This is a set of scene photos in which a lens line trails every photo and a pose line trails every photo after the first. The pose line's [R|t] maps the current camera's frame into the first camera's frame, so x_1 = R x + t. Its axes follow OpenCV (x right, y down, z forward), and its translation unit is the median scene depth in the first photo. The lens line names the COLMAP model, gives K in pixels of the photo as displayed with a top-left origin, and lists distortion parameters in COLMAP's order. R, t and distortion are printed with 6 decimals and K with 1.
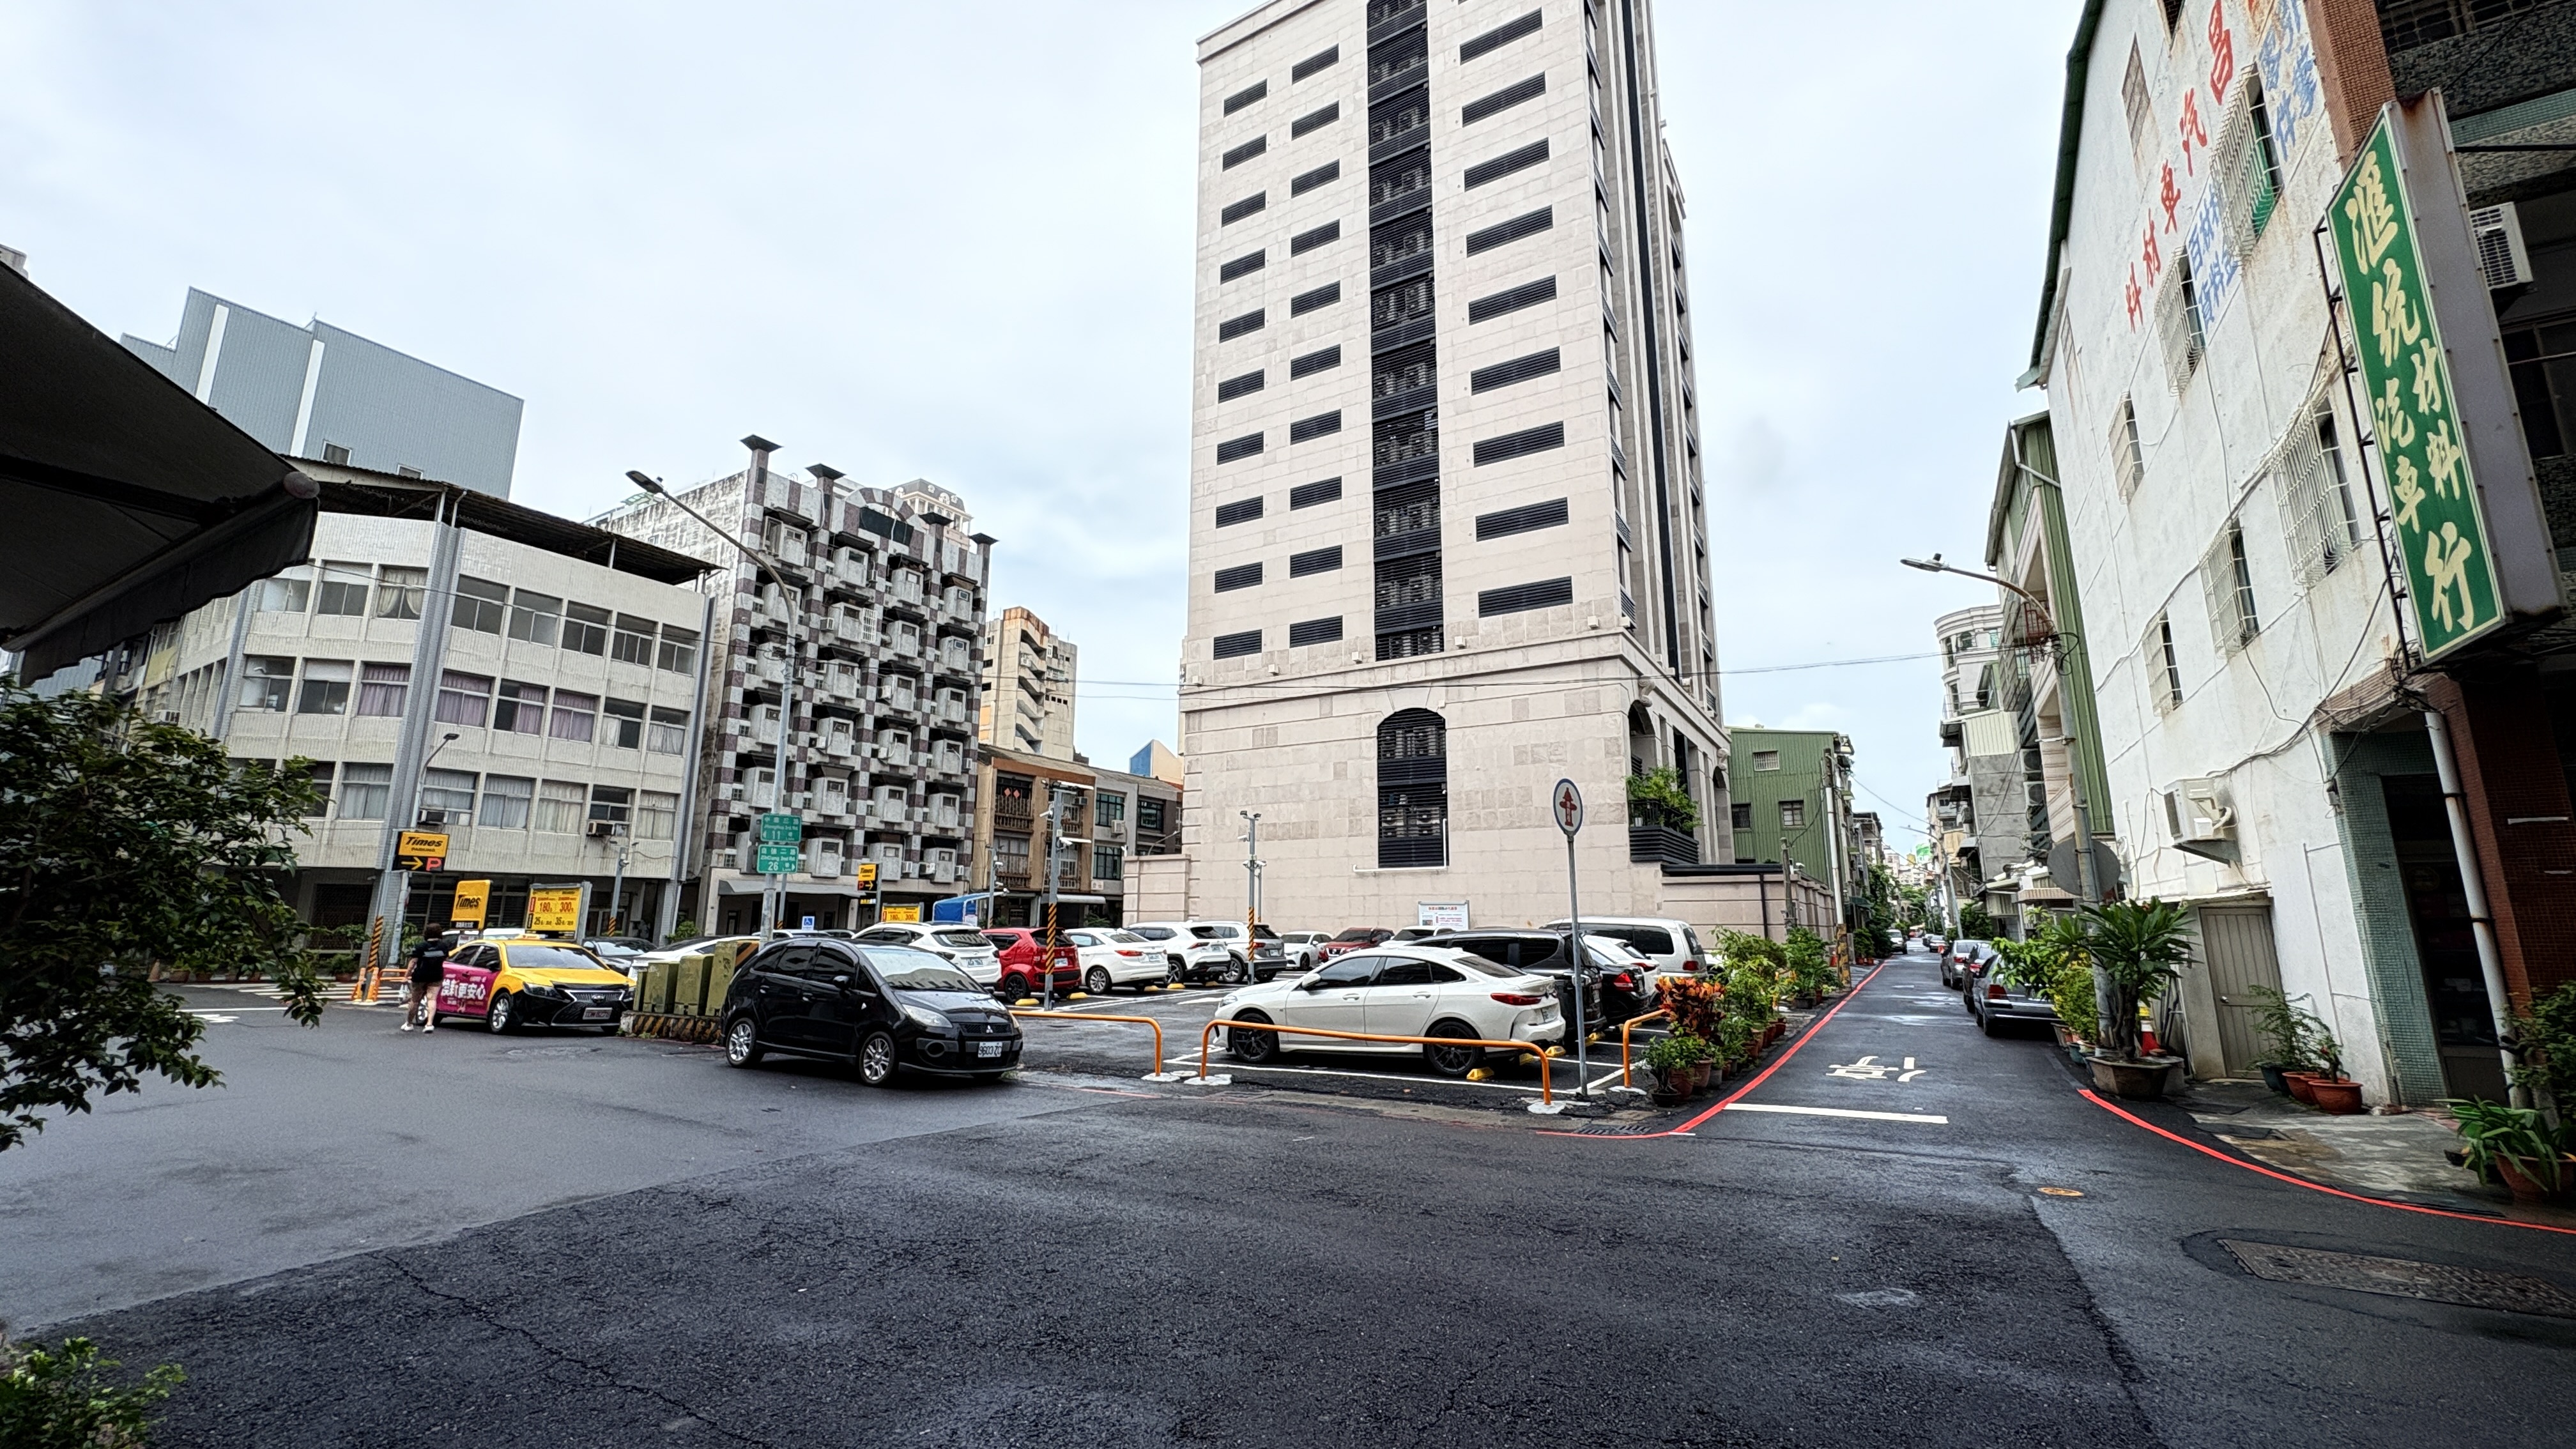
lens RADIAL K [[1026.6, 0, 1290.9], [0, 1026.6, 732.4], [0, 0, 1]] dist [-0.000418, 0.000519]
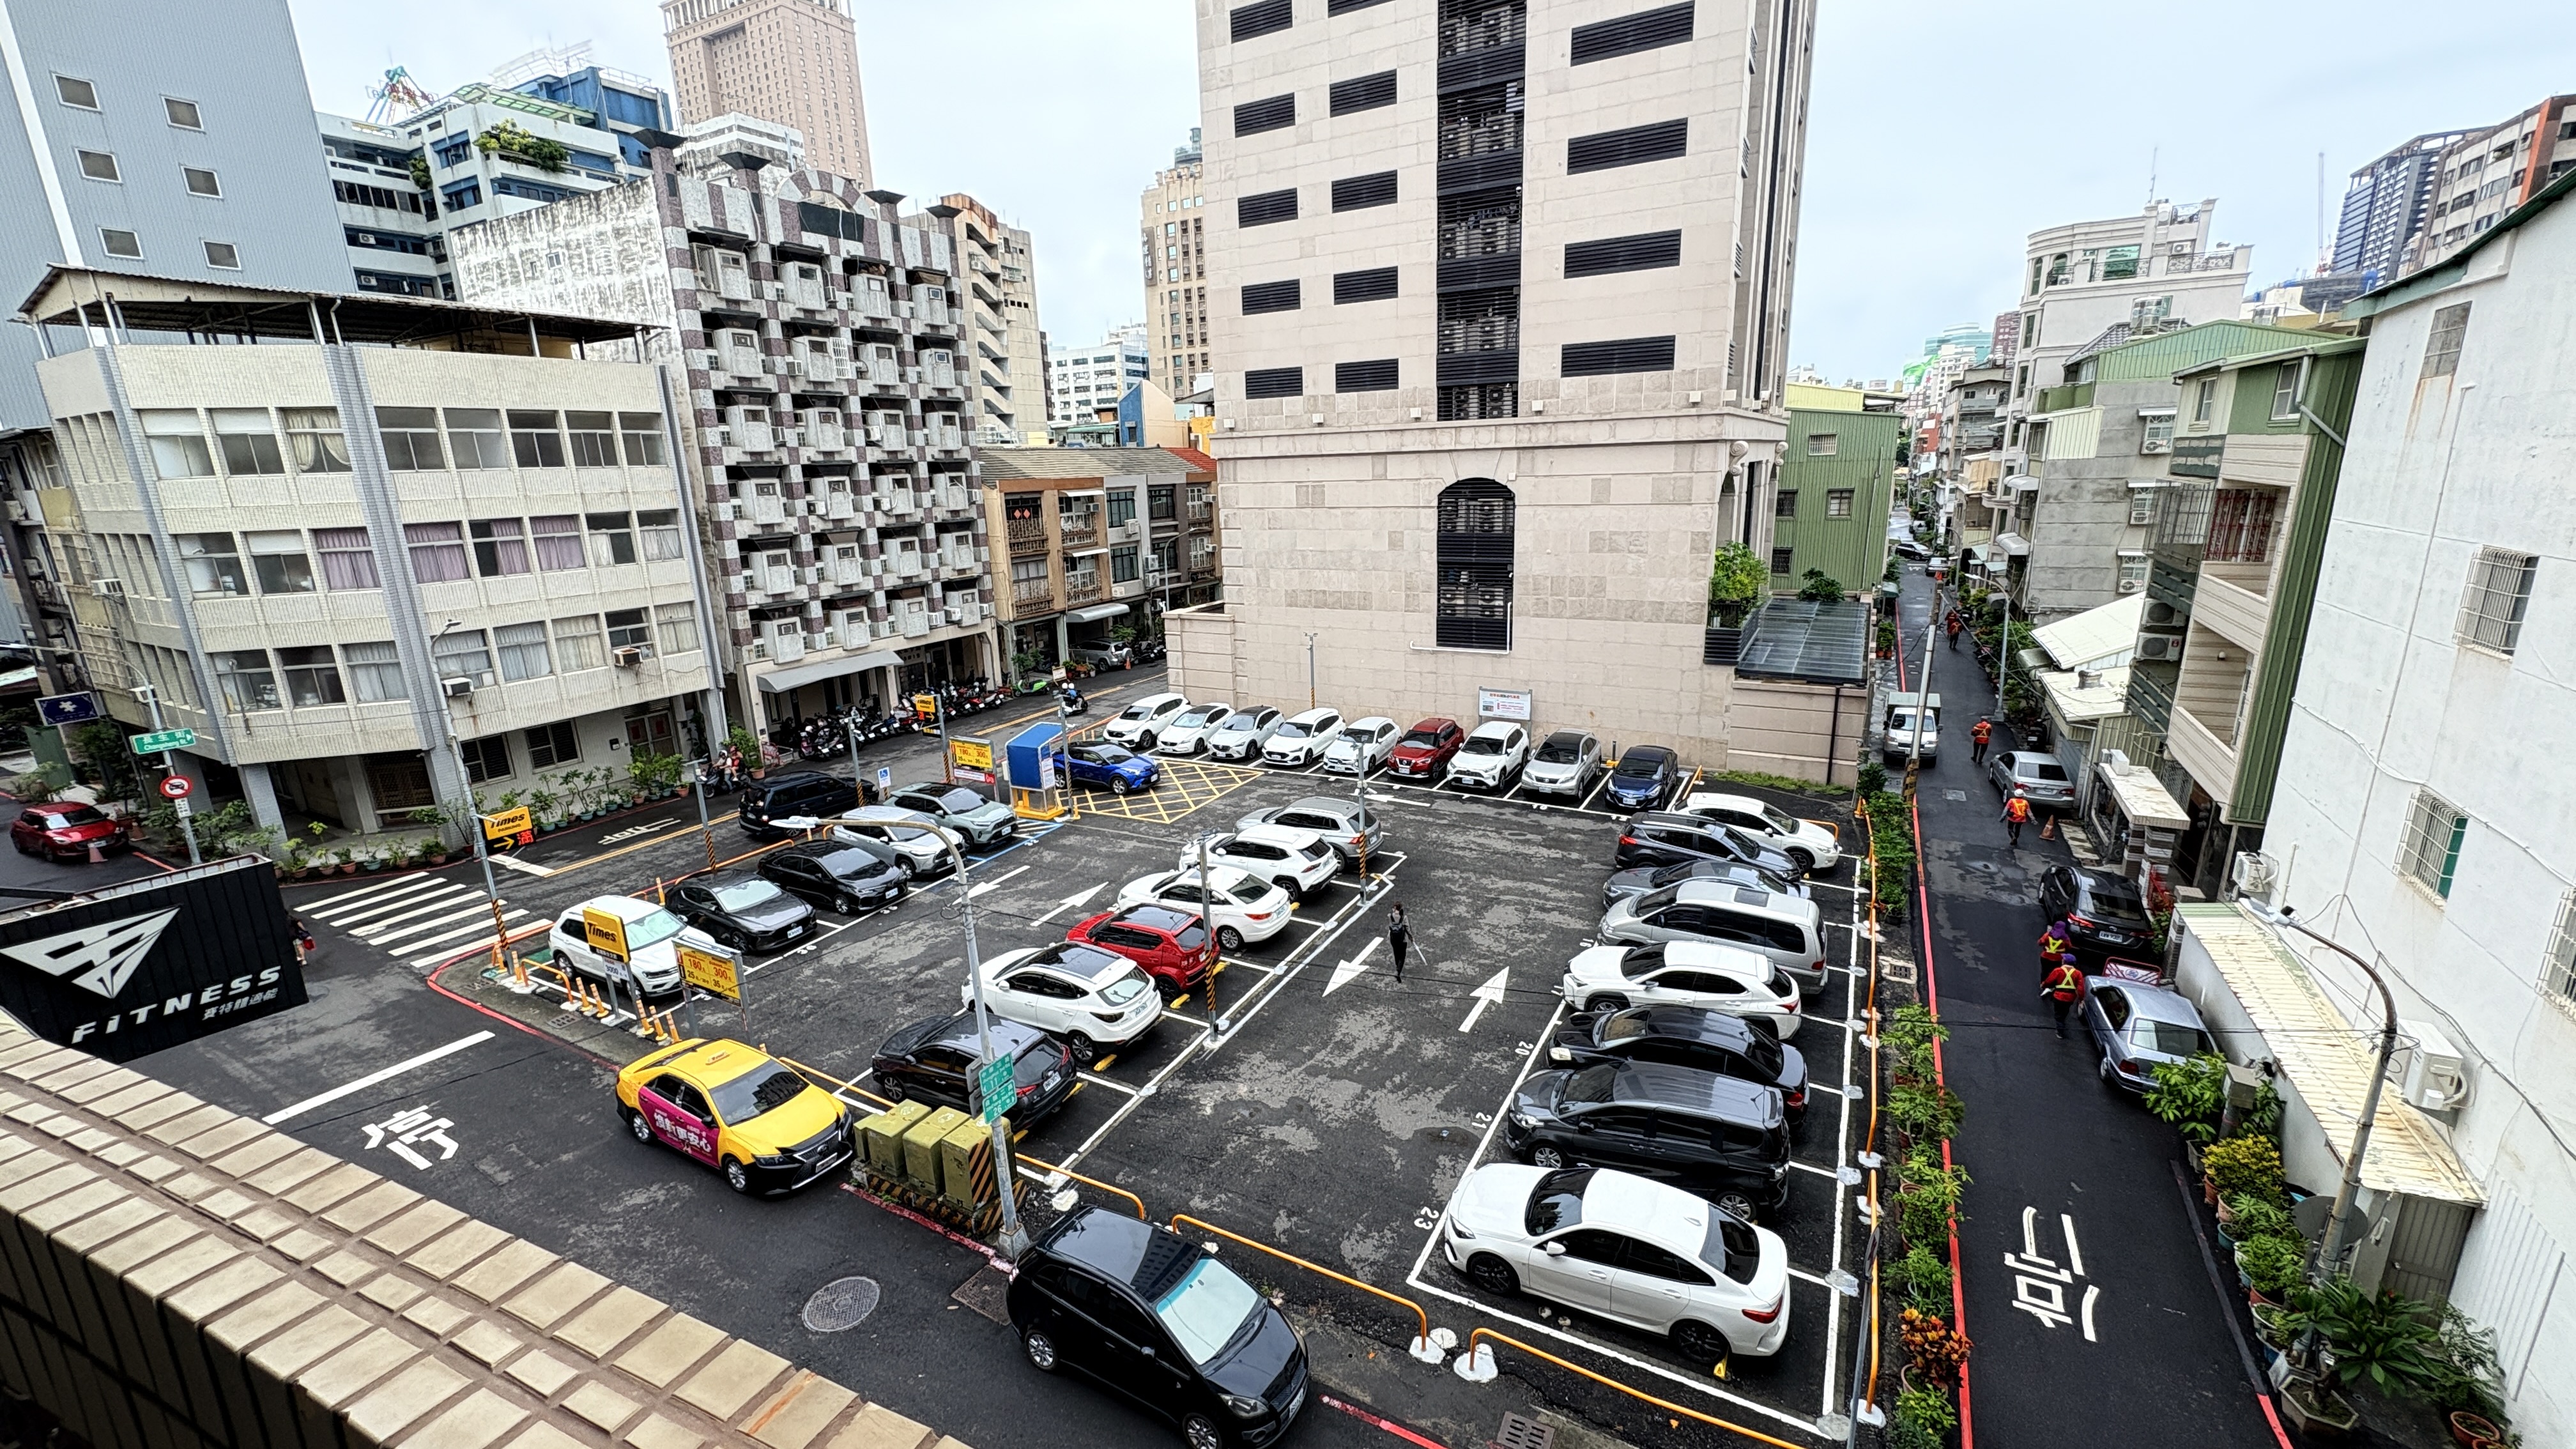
lens RADIAL K [[1026.6, 0, 1288.7], [0, 1026.6, 726.6], [0, 0, 1]] dist [-0.000418, 0.000519]
pose [[0.998812, -0.042868, 0.023161, -0.076333], [0.028680, 0.901518, 0.431791, -0.211140], [-0.039390, -0.430614, 0.901676, 0.082342]]
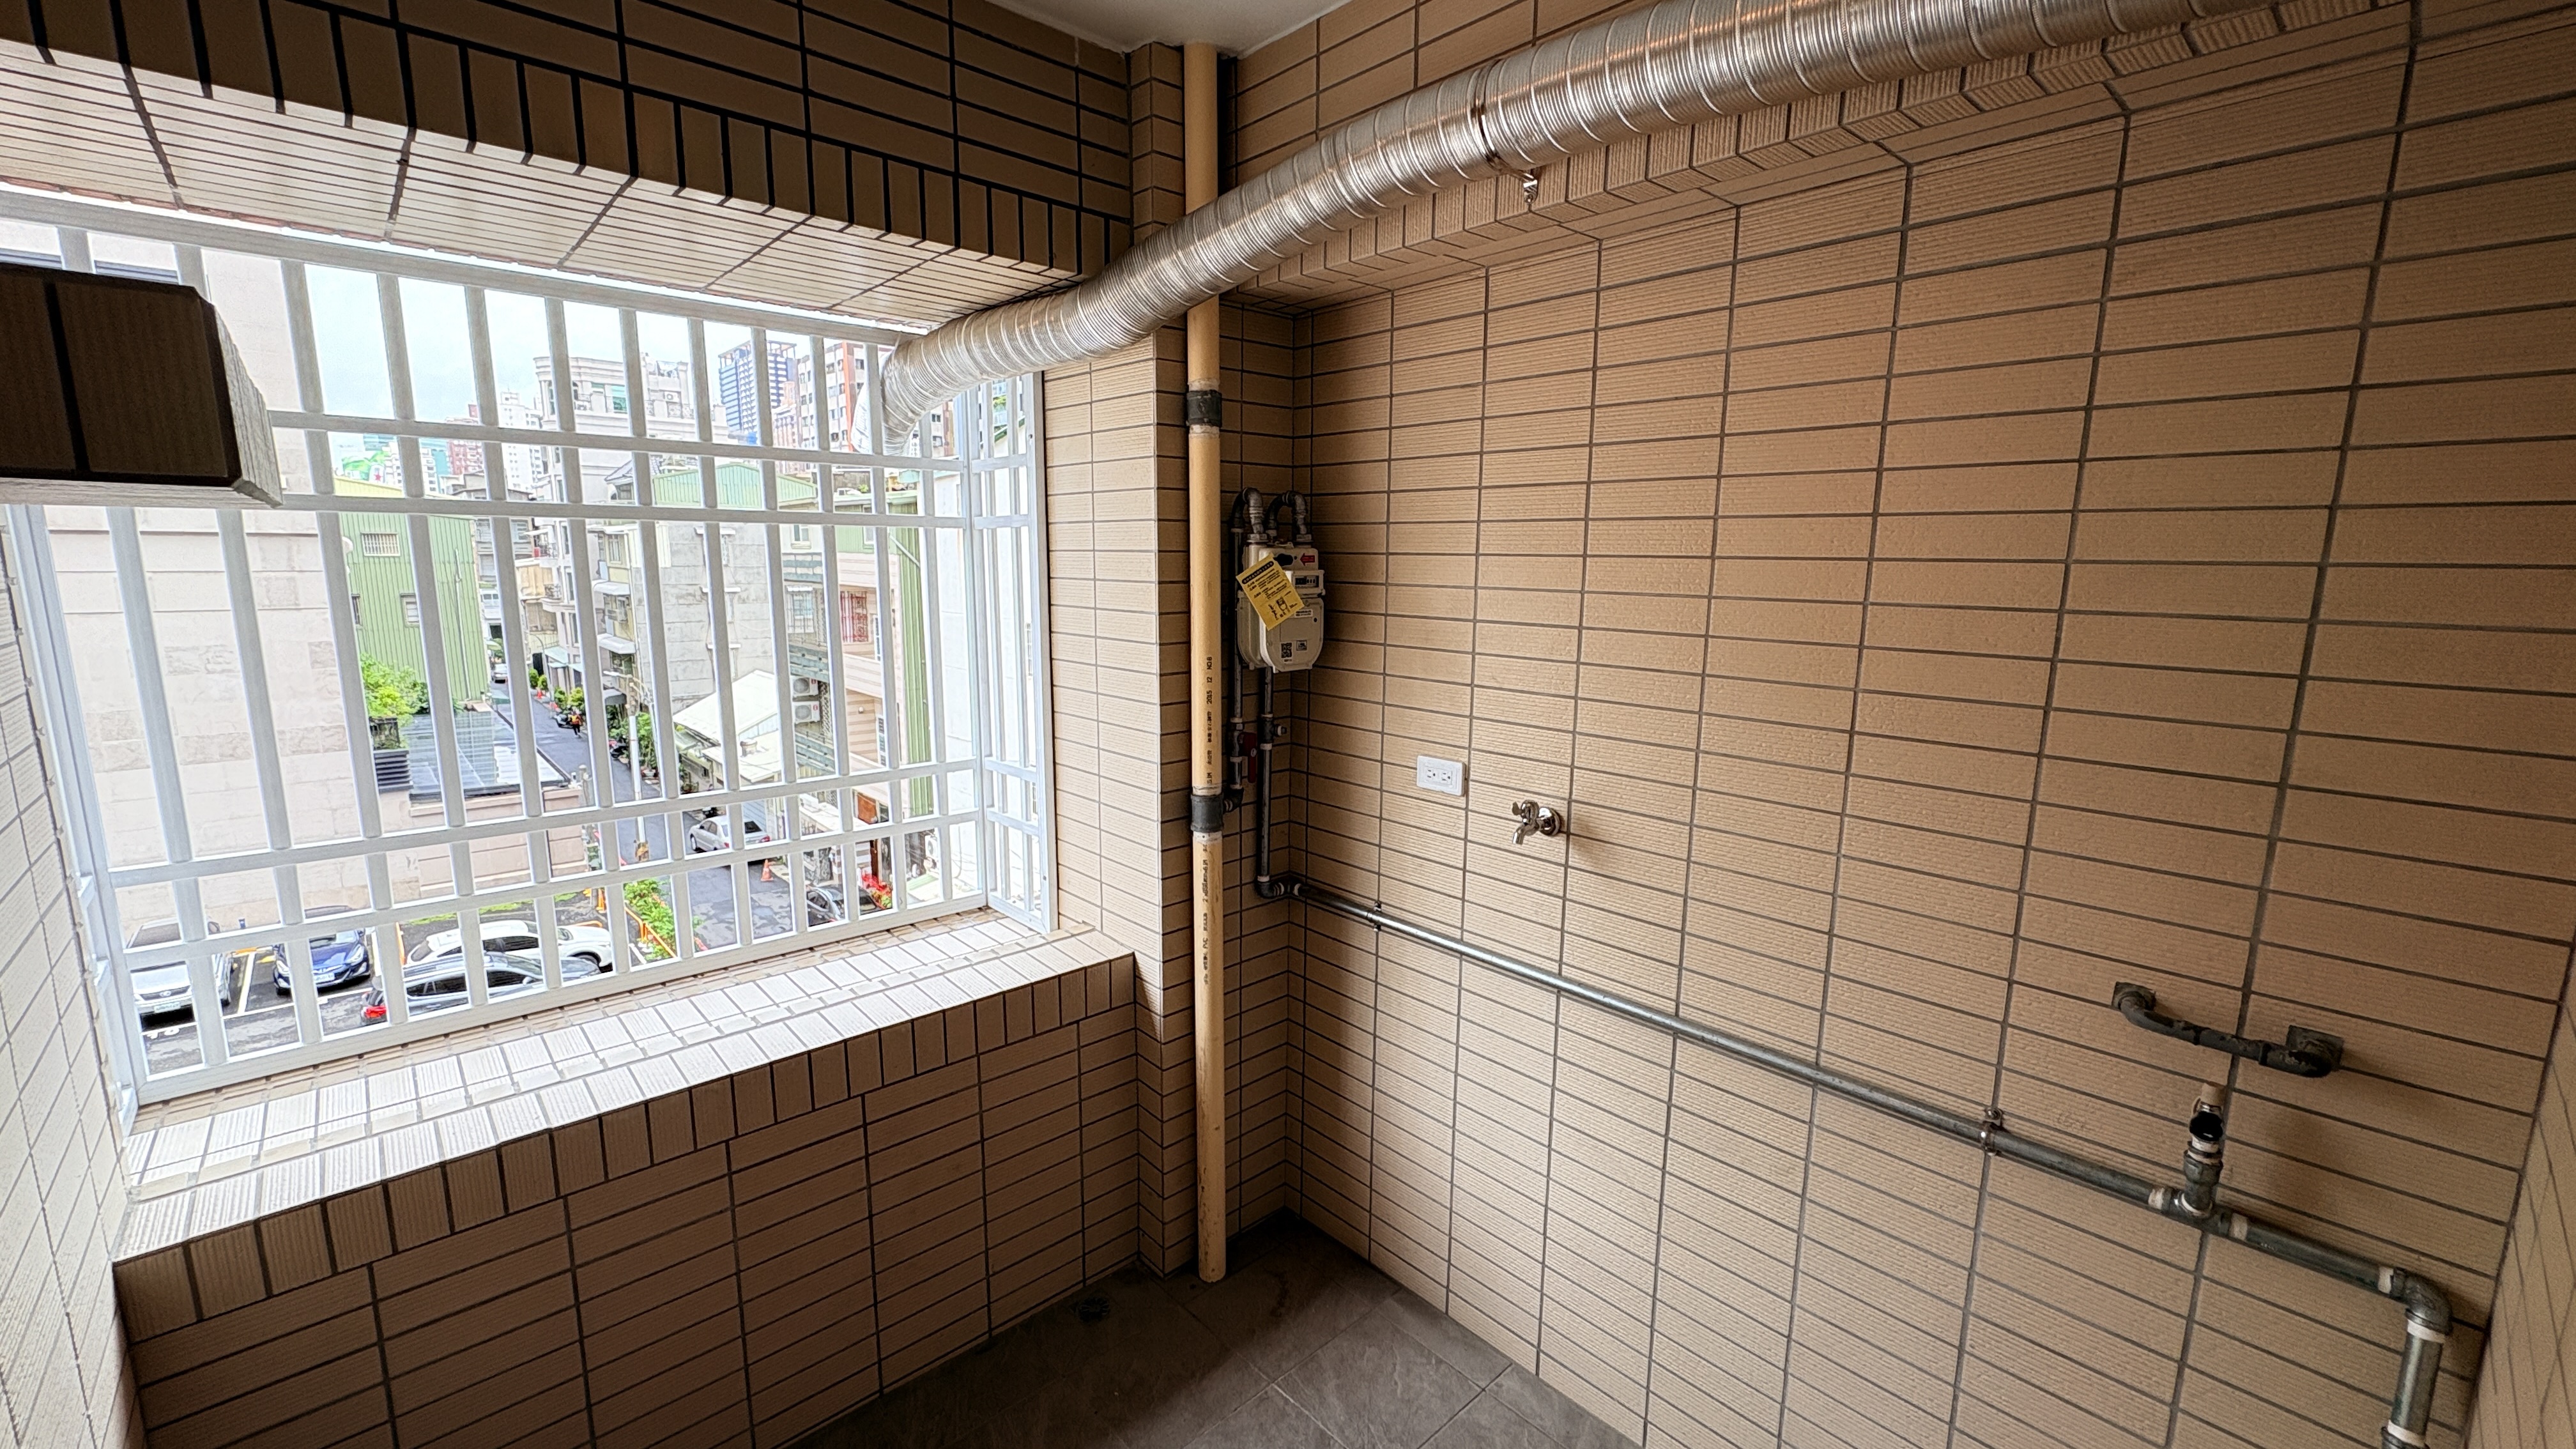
lens RADIAL K [[1026.6, 0, 1284.0], [0, 1026.6, 726.3], [0, 0, 1]] dist [-0.000418, 0.000519]
pose [[0.280726, -0.159338, 0.946469, -0.193521], [-0.195107, 0.956060, 0.218822, -0.208600], [-0.939748, -0.246092, 0.237303, 0.098003]]
